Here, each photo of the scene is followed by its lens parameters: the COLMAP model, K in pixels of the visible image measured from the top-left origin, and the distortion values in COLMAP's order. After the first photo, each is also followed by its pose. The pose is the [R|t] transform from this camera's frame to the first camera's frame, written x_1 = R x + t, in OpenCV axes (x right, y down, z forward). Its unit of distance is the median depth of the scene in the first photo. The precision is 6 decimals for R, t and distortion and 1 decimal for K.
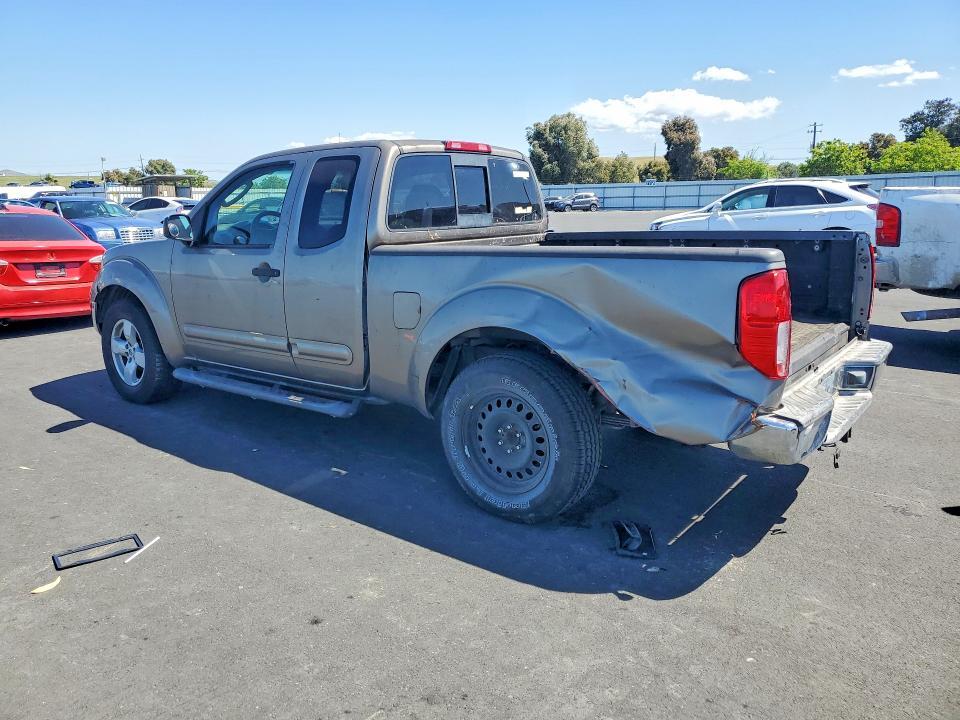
lens RADIAL K [[708.1, 0, 457.8], [0, 708.1, 359.9], [0, 0, 1]] dist [0.000702, 0.000523]
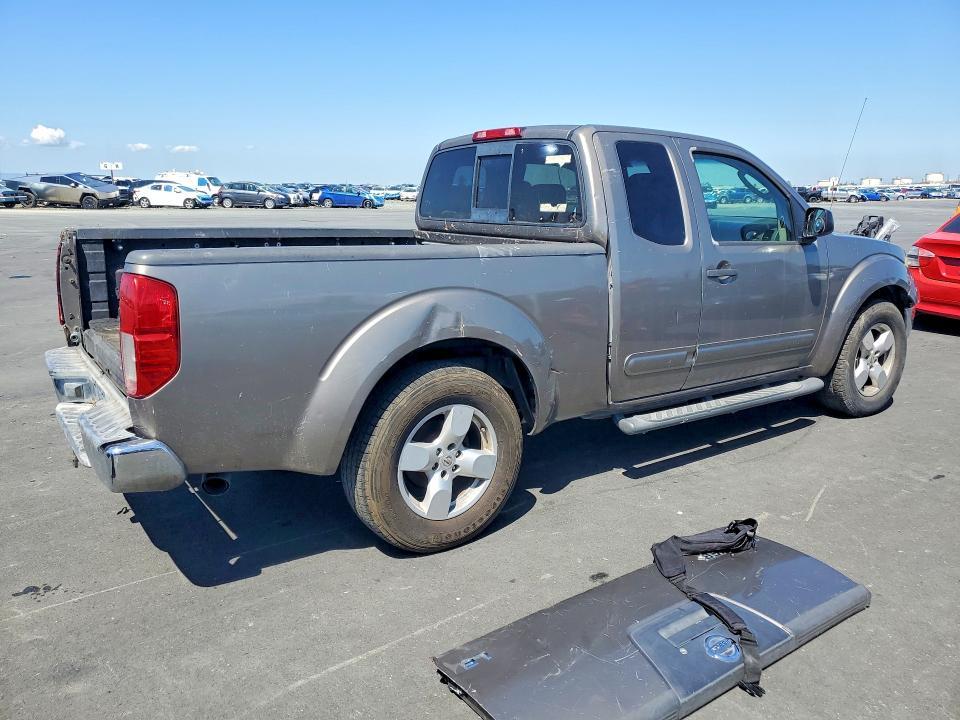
lens RADIAL K [[708.1, 0, 457.8], [0, 708.1, 359.9], [0, 0, 1]] dist [0.000702, 0.000523]
pose [[-0.274552, 0.230199, -0.933611, 0.914020], [-0.214524, 0.931787, 0.292835, -0.278457], [0.937337, 0.280680, -0.206441, 1.187671]]
